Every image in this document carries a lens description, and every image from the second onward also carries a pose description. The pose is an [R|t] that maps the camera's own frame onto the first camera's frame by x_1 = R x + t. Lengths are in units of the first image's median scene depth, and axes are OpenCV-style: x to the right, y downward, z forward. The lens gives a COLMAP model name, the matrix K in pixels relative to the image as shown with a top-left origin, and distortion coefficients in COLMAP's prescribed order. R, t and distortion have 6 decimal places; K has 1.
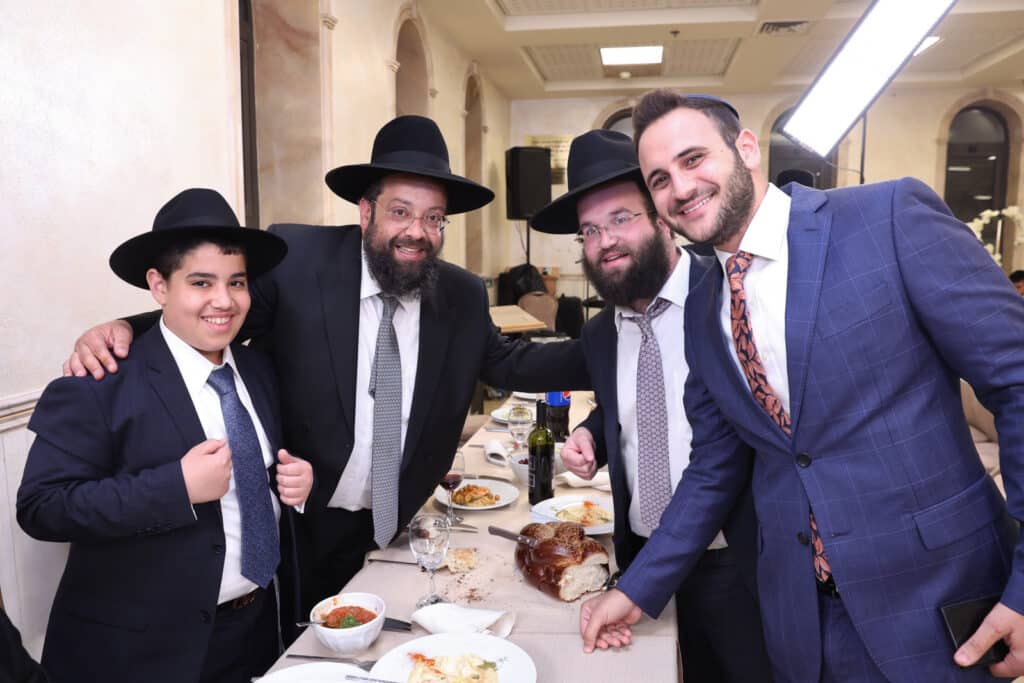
lens RADIAL K [[760.0, 0, 519.0], [0, 760.0, 339.4], [0, 0, 1]] dist [-0.067835, 0.047882]
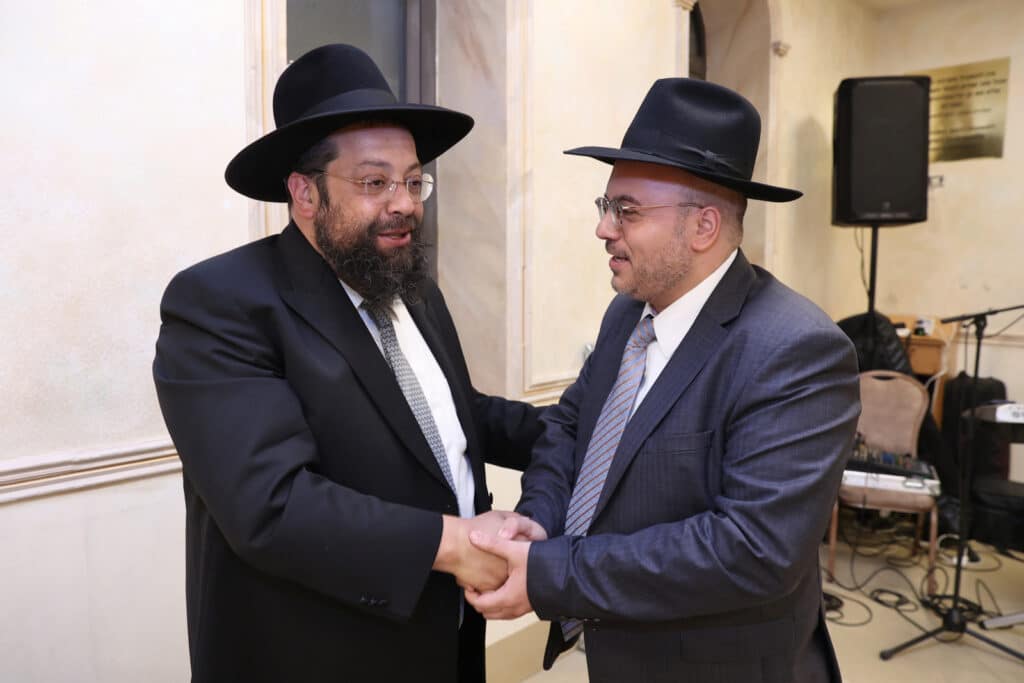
lens RADIAL K [[760.0, 0, 505.5], [0, 760.0, 348.6], [0, 0, 1]] dist [-0.067835, 0.047882]
pose [[0.828688, 0.059624, -0.556526, 0.089565], [-0.071668, 0.997429, 0.000143, -0.059492], [0.555103, 0.039767, 0.830830, 0.457927]]
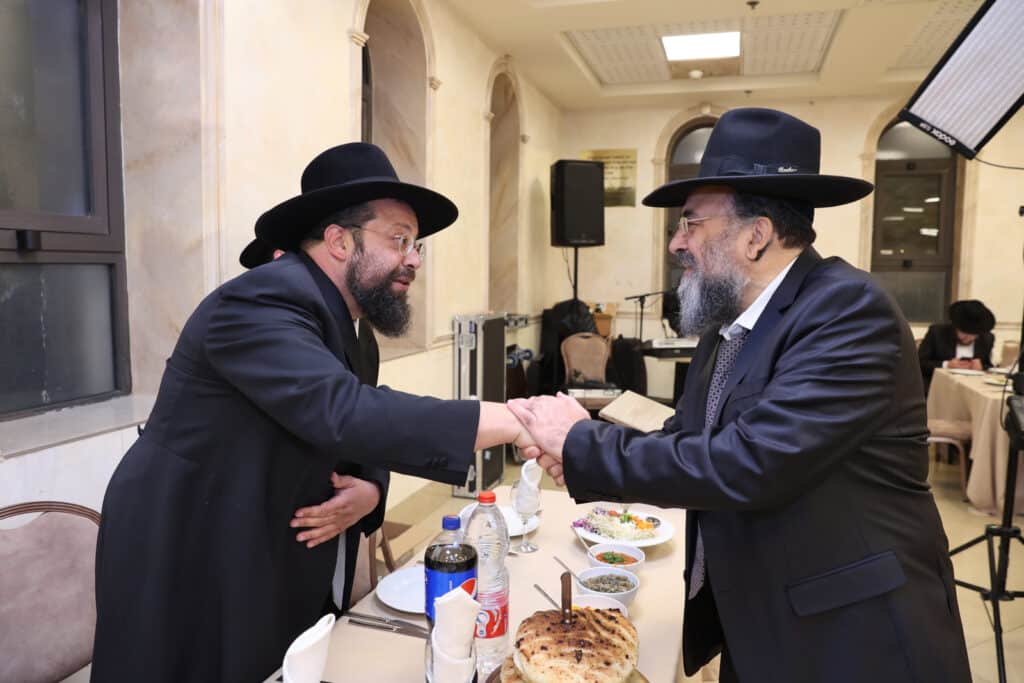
lens RADIAL K [[760.0, 0, 509.7], [0, 760.0, 330.6], [0, 0, 1]] dist [-0.067835, 0.047882]
pose [[0.991782, 0.017099, -0.126793, 0.047103], [-0.023587, 0.998478, -0.049846, -0.022073], [0.125747, 0.052427, 0.990676, 0.167559]]
